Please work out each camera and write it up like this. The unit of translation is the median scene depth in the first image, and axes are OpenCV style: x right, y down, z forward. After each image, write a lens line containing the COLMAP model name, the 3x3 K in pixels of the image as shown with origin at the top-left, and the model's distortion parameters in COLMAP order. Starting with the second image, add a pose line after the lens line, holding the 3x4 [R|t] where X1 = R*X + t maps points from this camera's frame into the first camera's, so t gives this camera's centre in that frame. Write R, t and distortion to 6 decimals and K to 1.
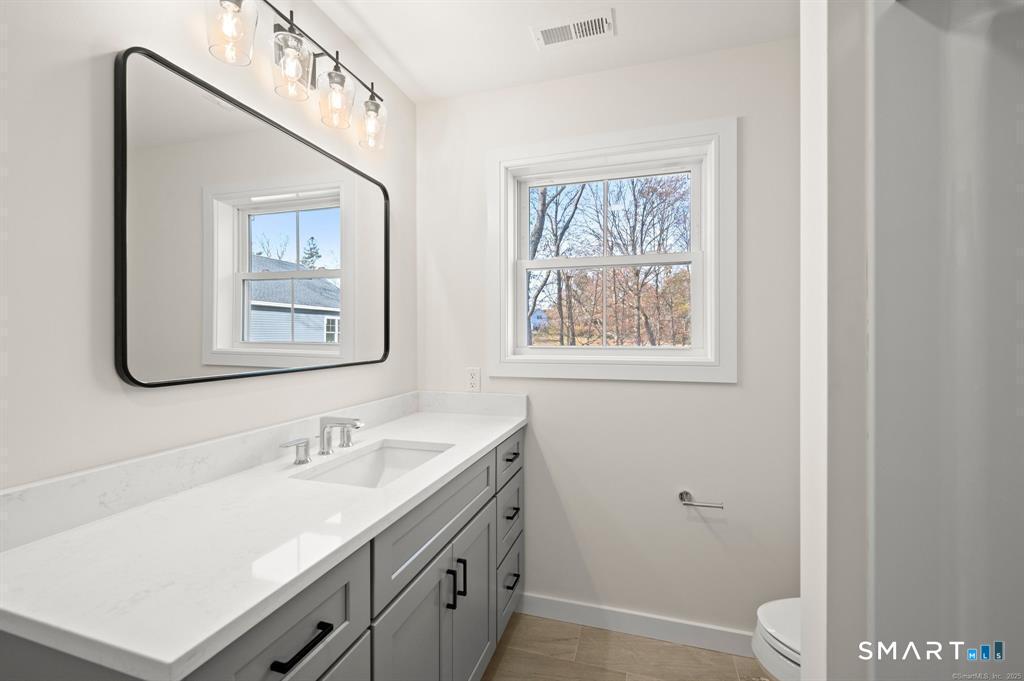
lens RADIAL K [[432.6, 0, 514.7], [0, 432.6, 333.0], [0, 0, 1]] dist [0.010799, 0.000212]
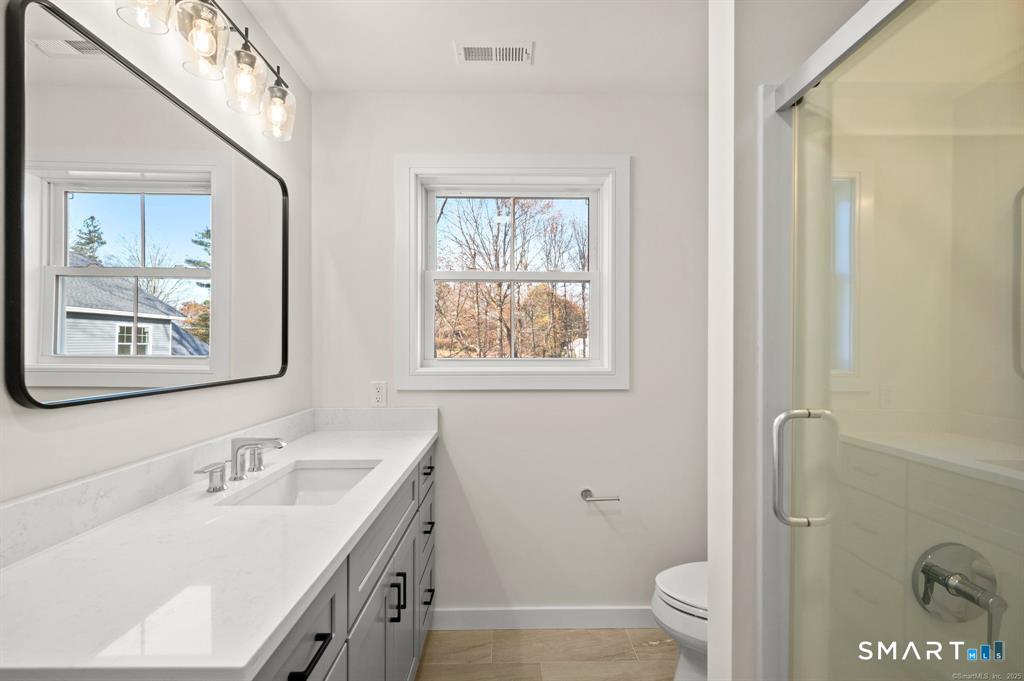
lens RADIAL K [[465.1, 0, 512.8], [0, 465.1, 344.6], [0, 0, 1]] dist [0.017650, -0.000514]
pose [[0.951747, 0.003923, 0.306858, -0.149972], [-0.003489, 0.999992, -0.001962, 0.000902], [-0.306863, 0.000797, 0.951753, -0.069186]]
